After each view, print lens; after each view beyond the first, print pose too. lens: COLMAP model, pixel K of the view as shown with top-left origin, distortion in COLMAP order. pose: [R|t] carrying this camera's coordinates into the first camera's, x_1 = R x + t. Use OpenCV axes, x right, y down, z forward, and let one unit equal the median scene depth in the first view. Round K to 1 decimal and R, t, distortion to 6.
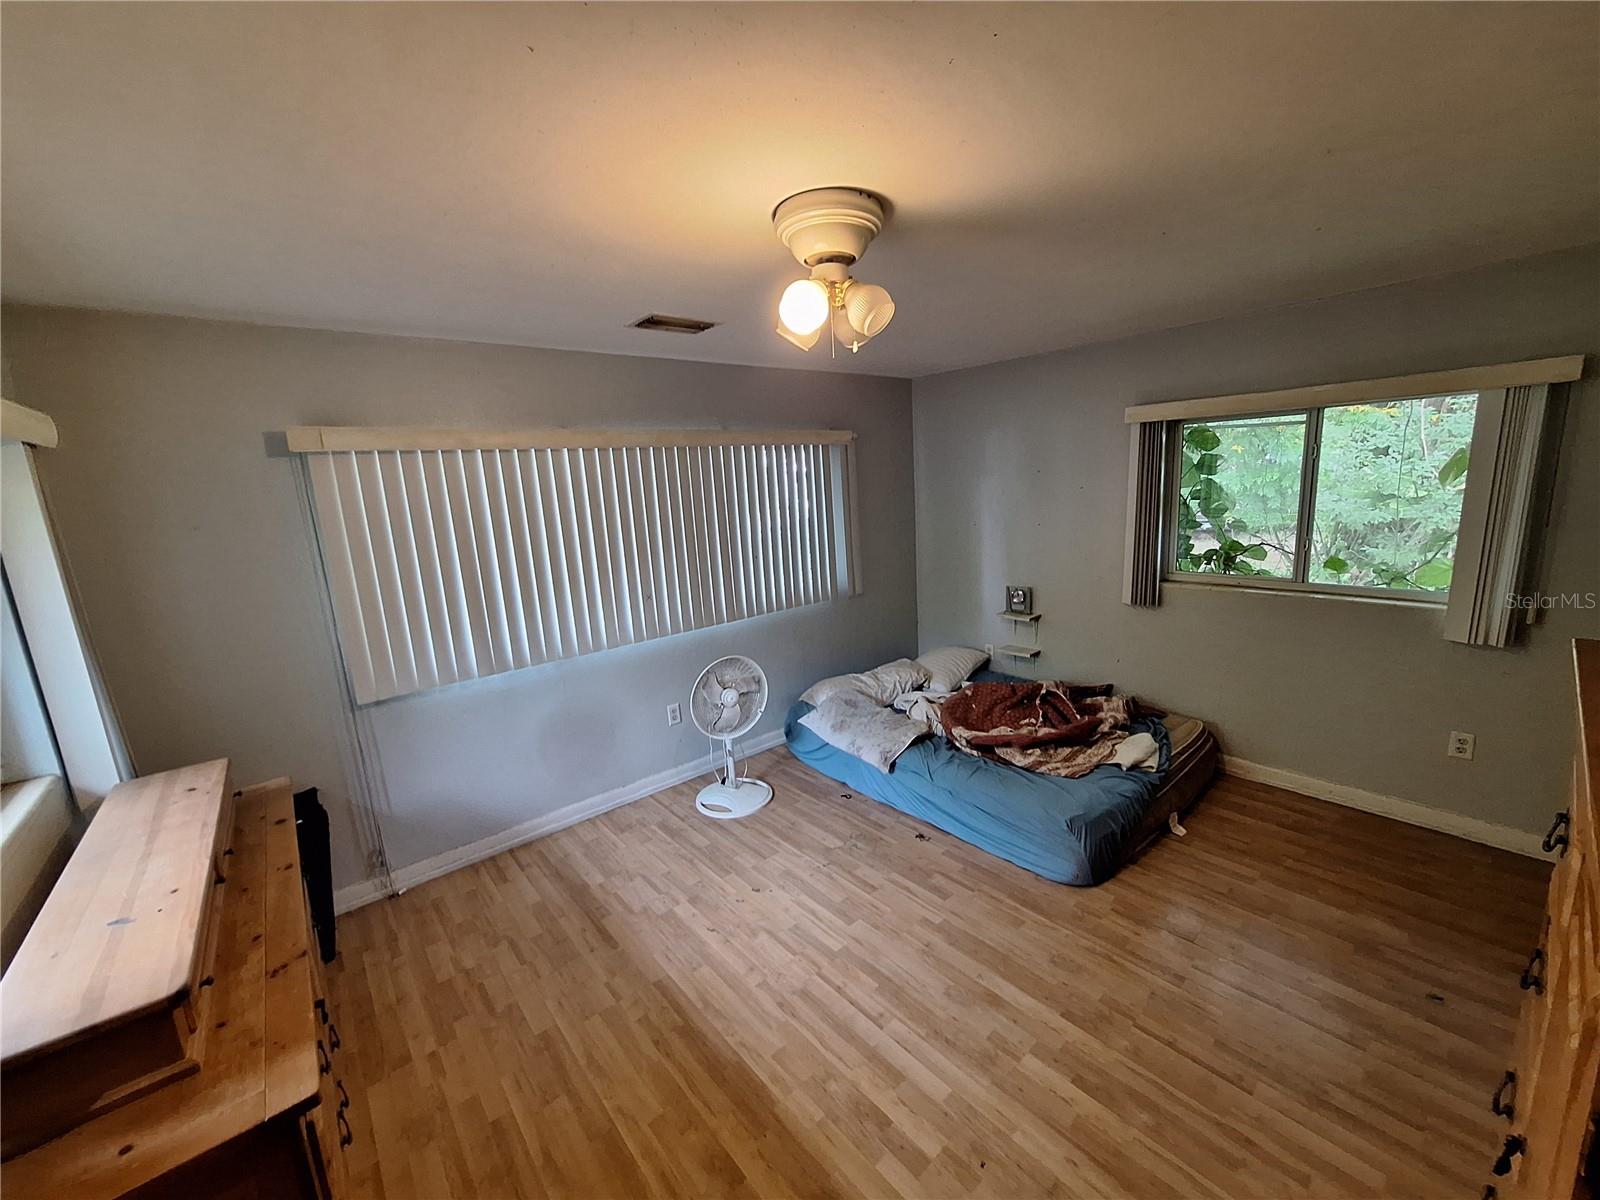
lens RADIAL K [[645.8, 0, 801.0], [0, 645.8, 618.6], [0, 0, 1]] dist [-0.002149, 0.000296]
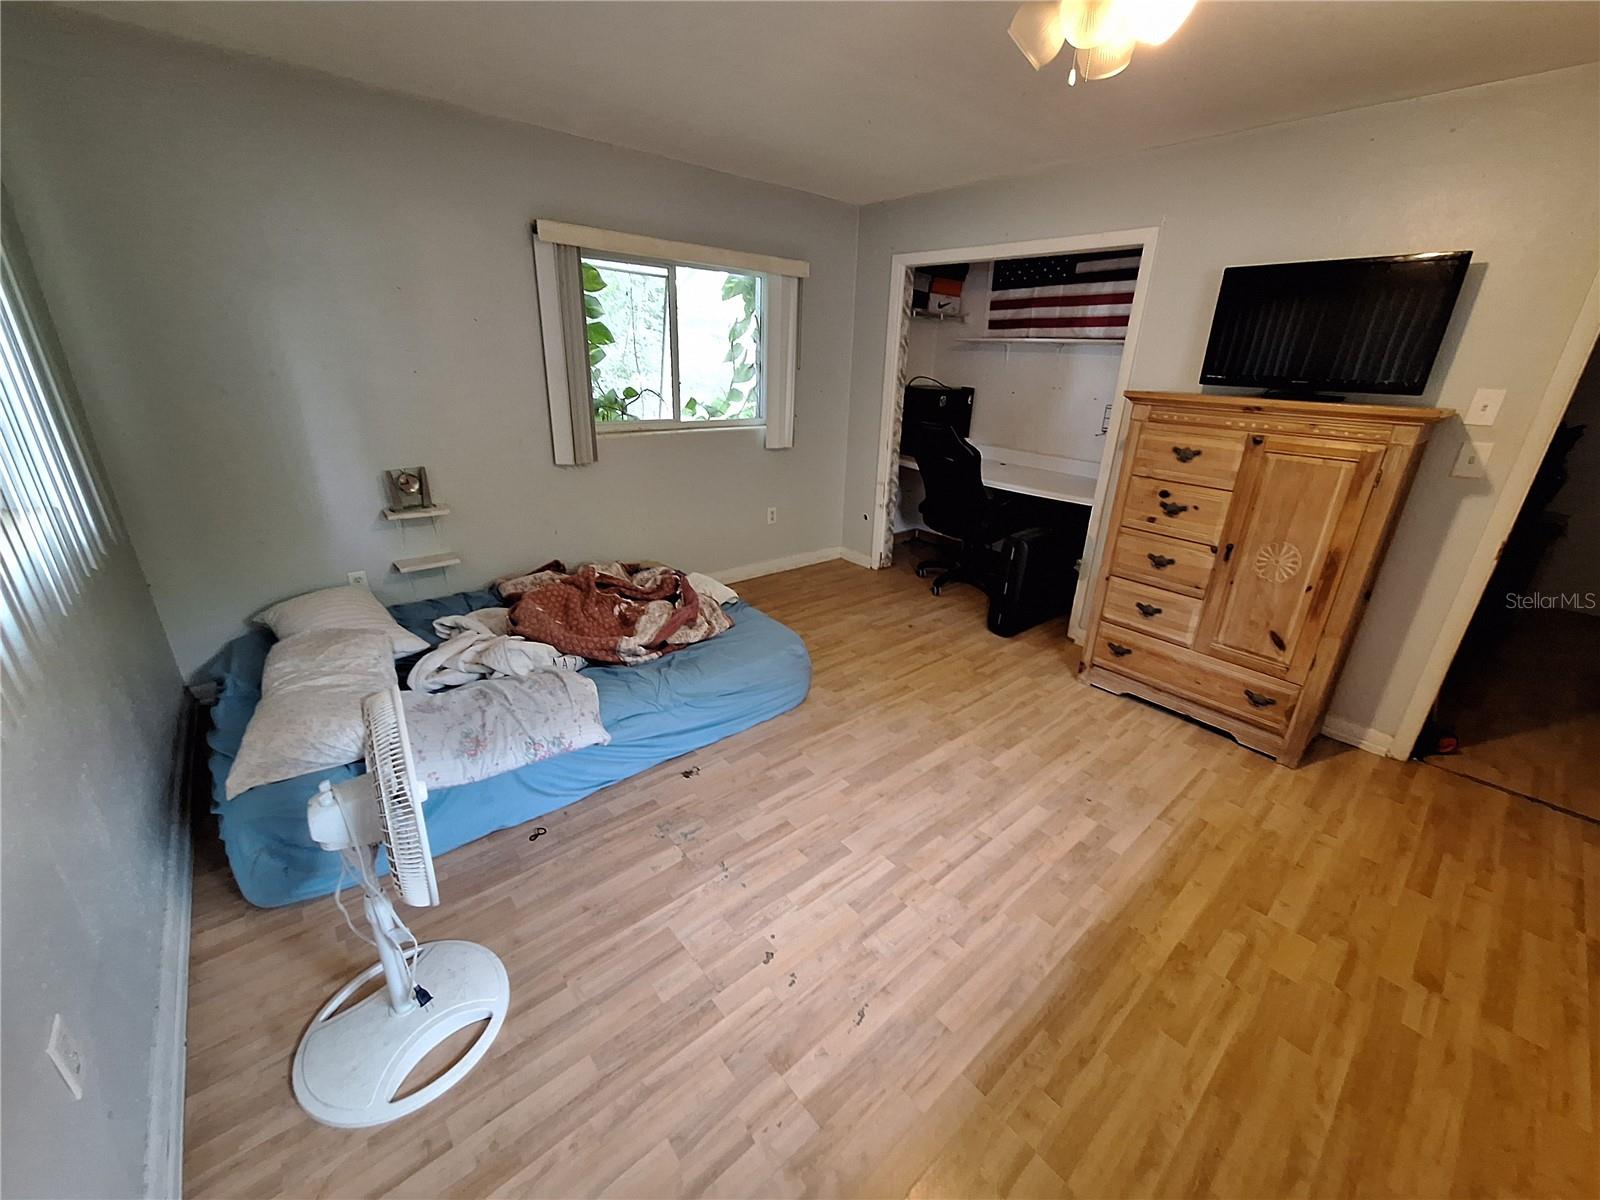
lens RADIAL K [[645.8, 0, 801.0], [0, 645.8, 618.6], [0, 0, 1]] dist [-0.002149, 0.000296]
pose [[-0.043615, -0.322960, 0.945407, -0.633754], [0.178627, 0.928538, 0.325438, -0.083987], [-0.982950, 0.183069, 0.017191, 1.042331]]
